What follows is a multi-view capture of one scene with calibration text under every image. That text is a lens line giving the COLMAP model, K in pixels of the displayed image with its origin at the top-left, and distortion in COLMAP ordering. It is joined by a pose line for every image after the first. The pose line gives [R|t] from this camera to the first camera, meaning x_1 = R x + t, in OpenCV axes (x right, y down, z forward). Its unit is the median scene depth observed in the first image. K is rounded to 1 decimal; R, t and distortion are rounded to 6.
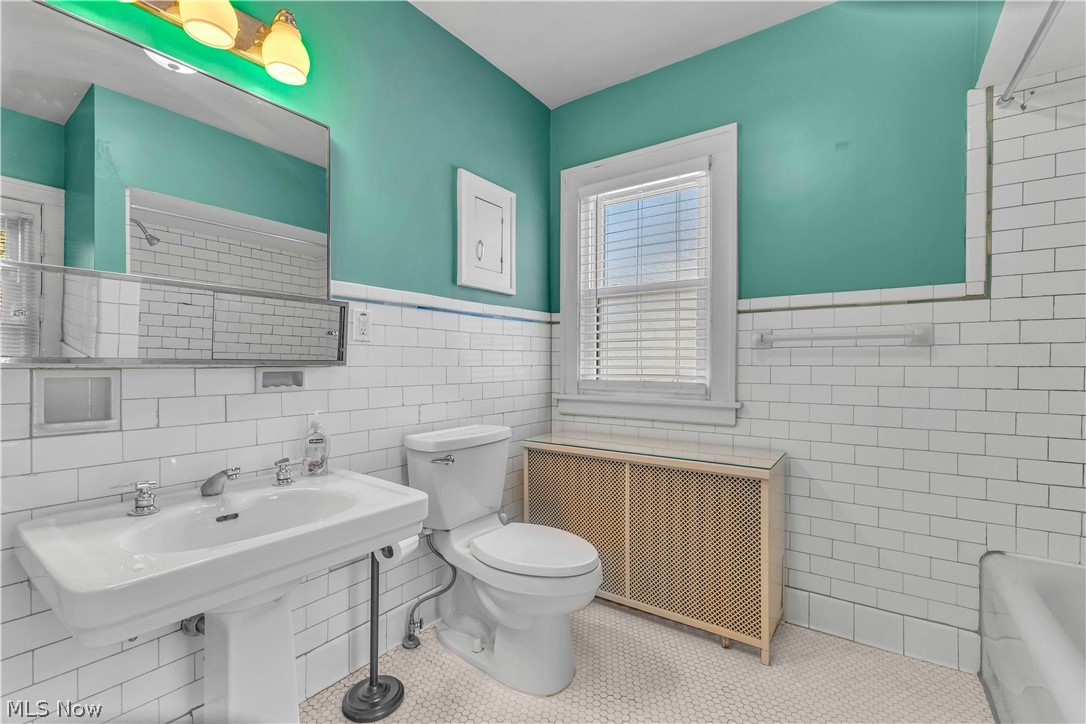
lens RADIAL K [[468.9, 0, 542.6], [0, 468.9, 368.1], [0, 0, 1]] dist [0.002026, -0.000418]
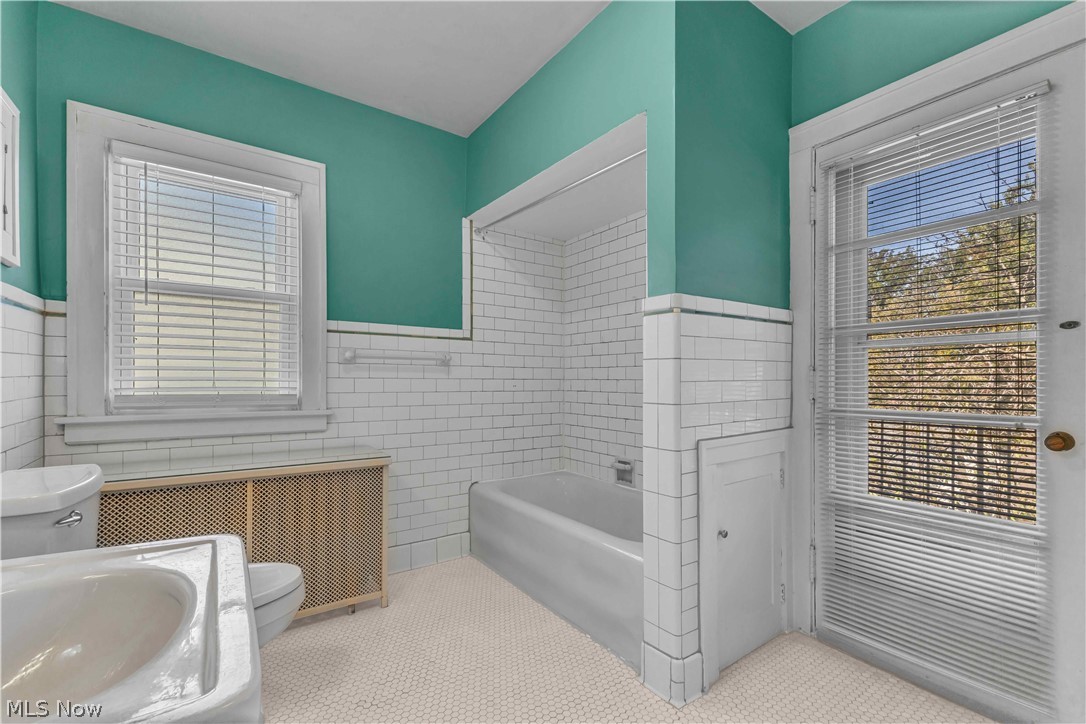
lens RADIAL K [[468.9, 0, 555.3], [0, 468.9, 378.7], [0, 0, 1]] dist [0.002026, -0.000418]
pose [[0.325158, 0.000071, 0.945660, -0.492074], [-0.001689, 0.999998, 0.000505, -0.004444], [-0.945658, -0.001762, 0.325157, 0.103315]]
